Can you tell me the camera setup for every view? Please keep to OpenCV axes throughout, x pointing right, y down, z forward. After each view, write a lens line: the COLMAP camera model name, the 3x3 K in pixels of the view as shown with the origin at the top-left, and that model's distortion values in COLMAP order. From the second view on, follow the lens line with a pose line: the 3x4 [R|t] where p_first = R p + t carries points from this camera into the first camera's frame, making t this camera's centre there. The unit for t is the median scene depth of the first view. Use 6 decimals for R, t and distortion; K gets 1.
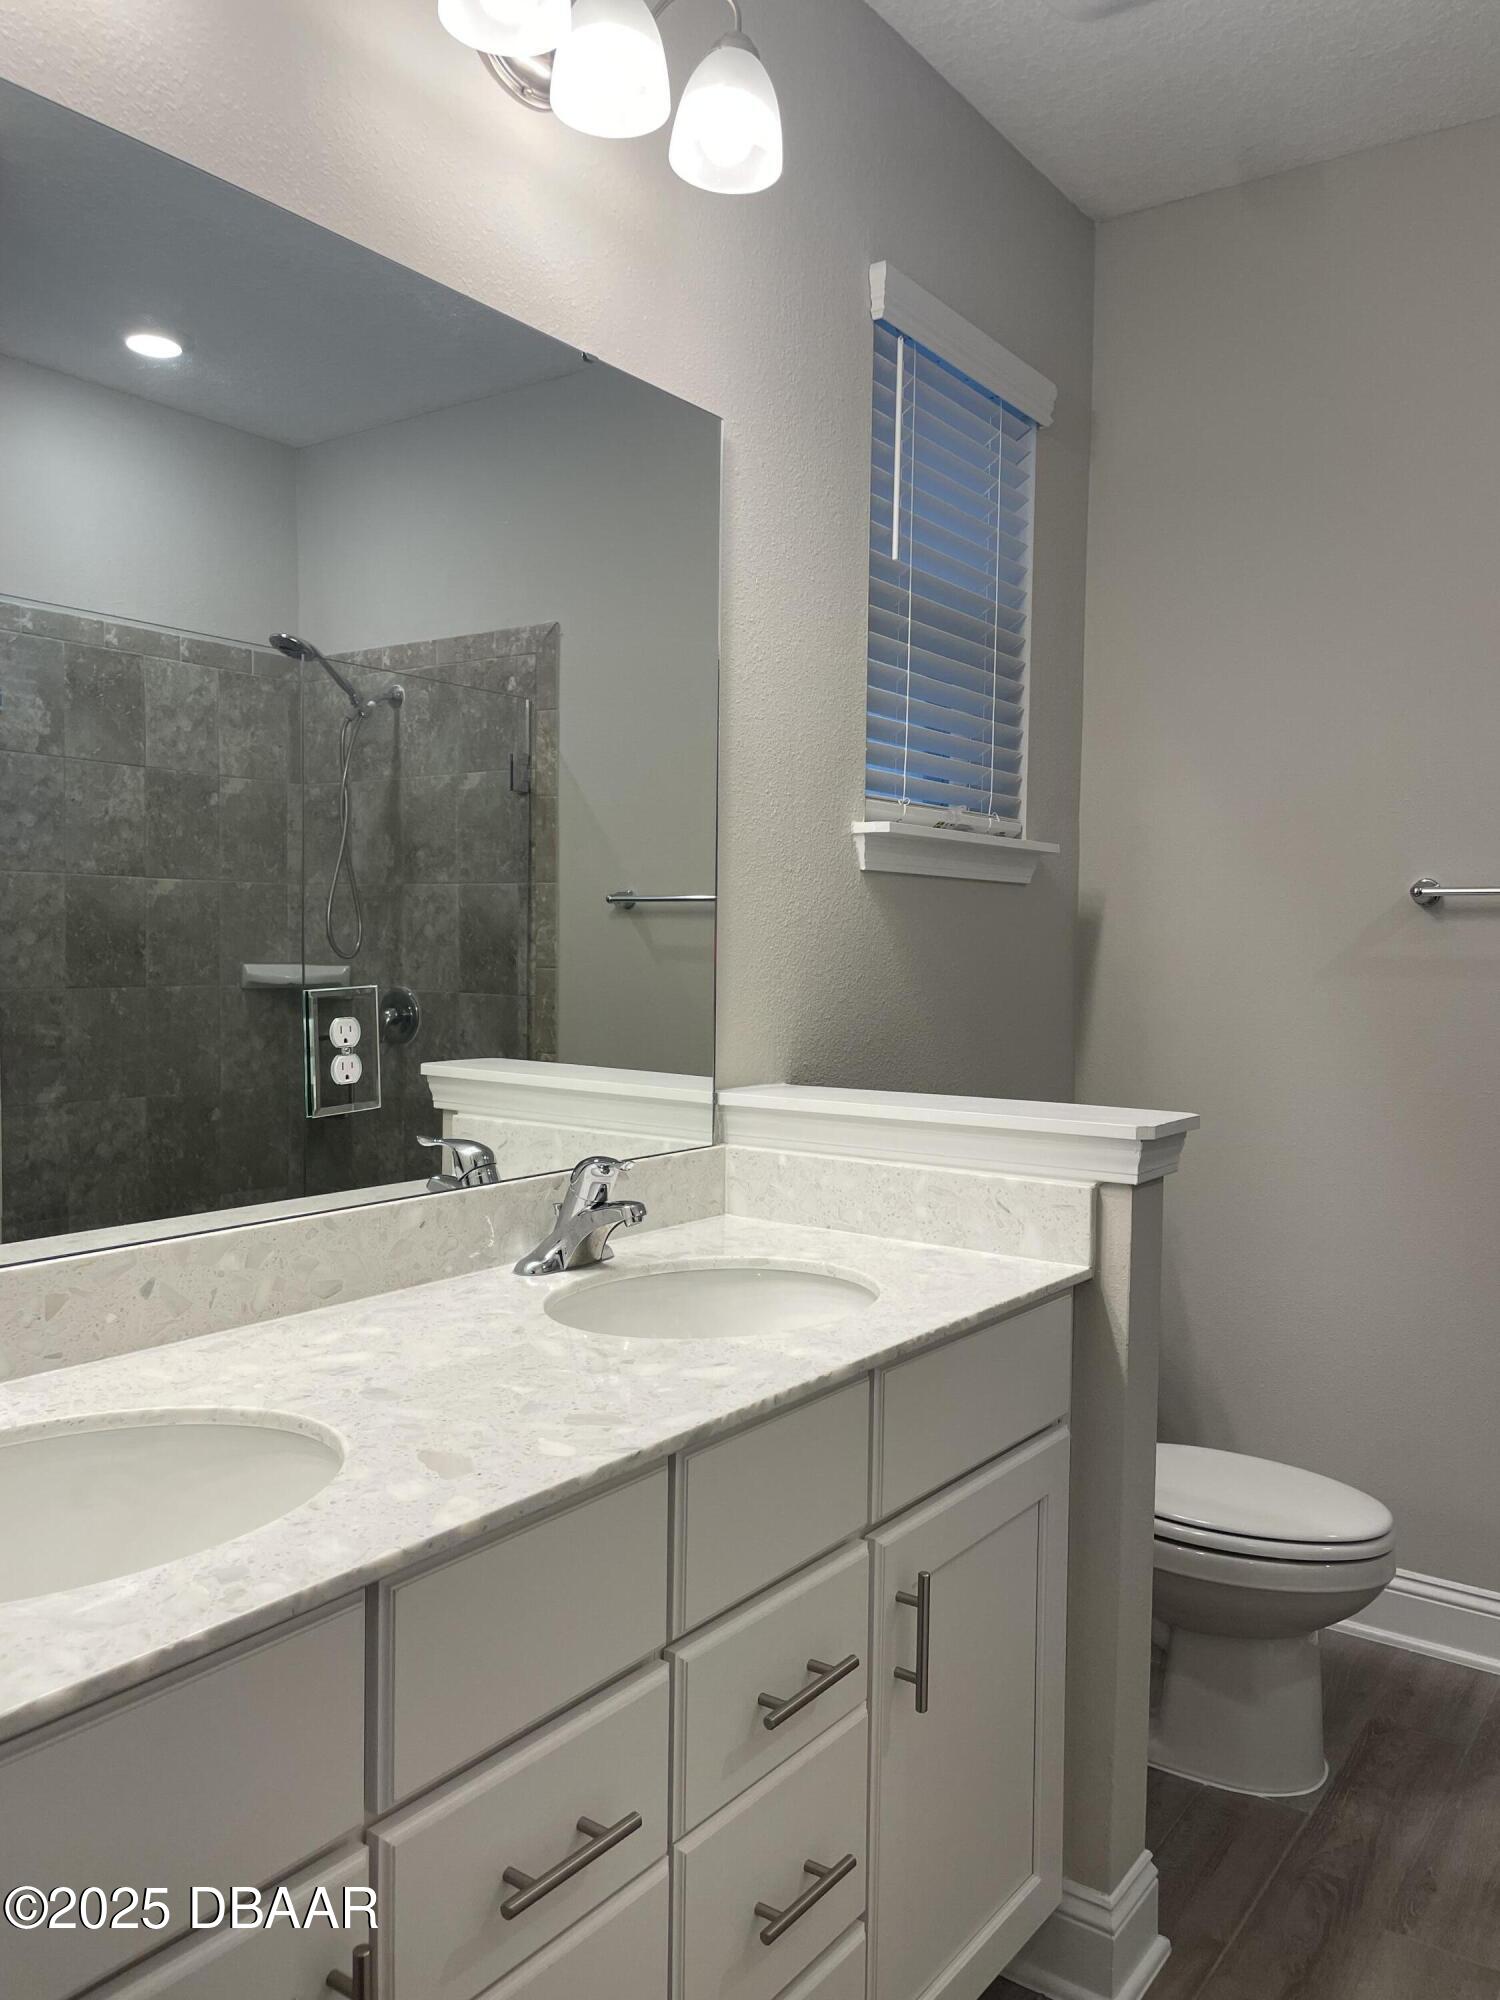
lens RADIAL K [[1525.9, 0, 757.1], [0, 1525.9, 1001.9], [0, 0, 1]] dist [0.080427, -0.105094]
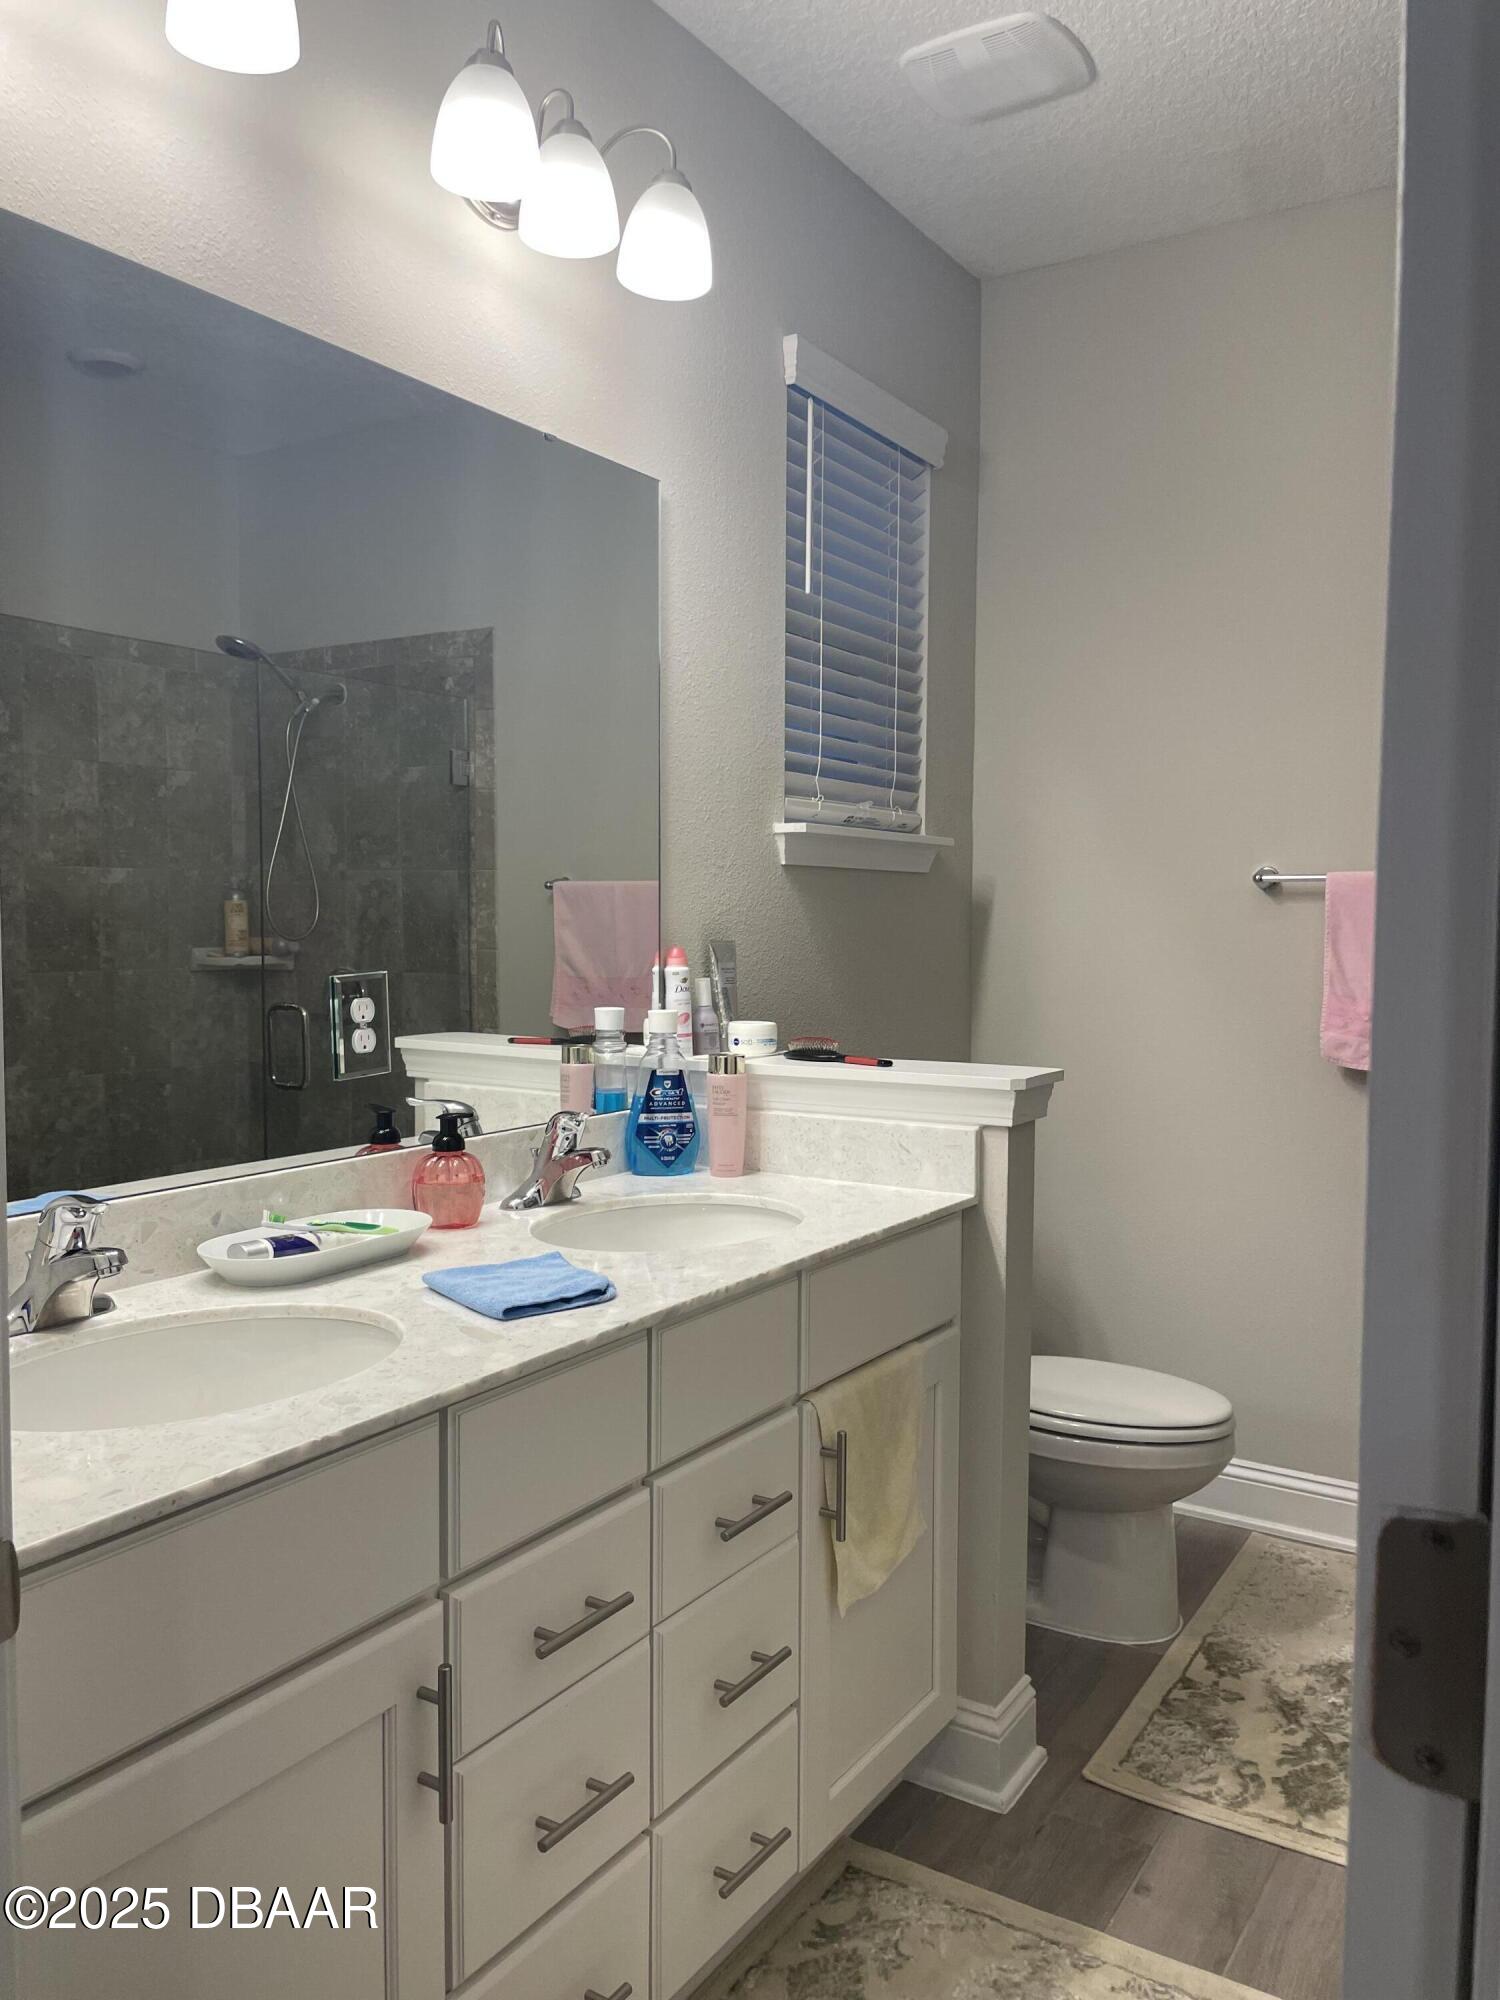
lens RADIAL K [[1525.9, 0, 742.9], [0, 1525.9, 999.2], [0, 0, 1]] dist [0.080427, -0.105094]
pose [[0.998771, -0.011399, 0.048234, -0.022860], [0.010672, 0.999826, 0.015310, -0.003612], [-0.048400, -0.014777, 0.998719, -0.192473]]
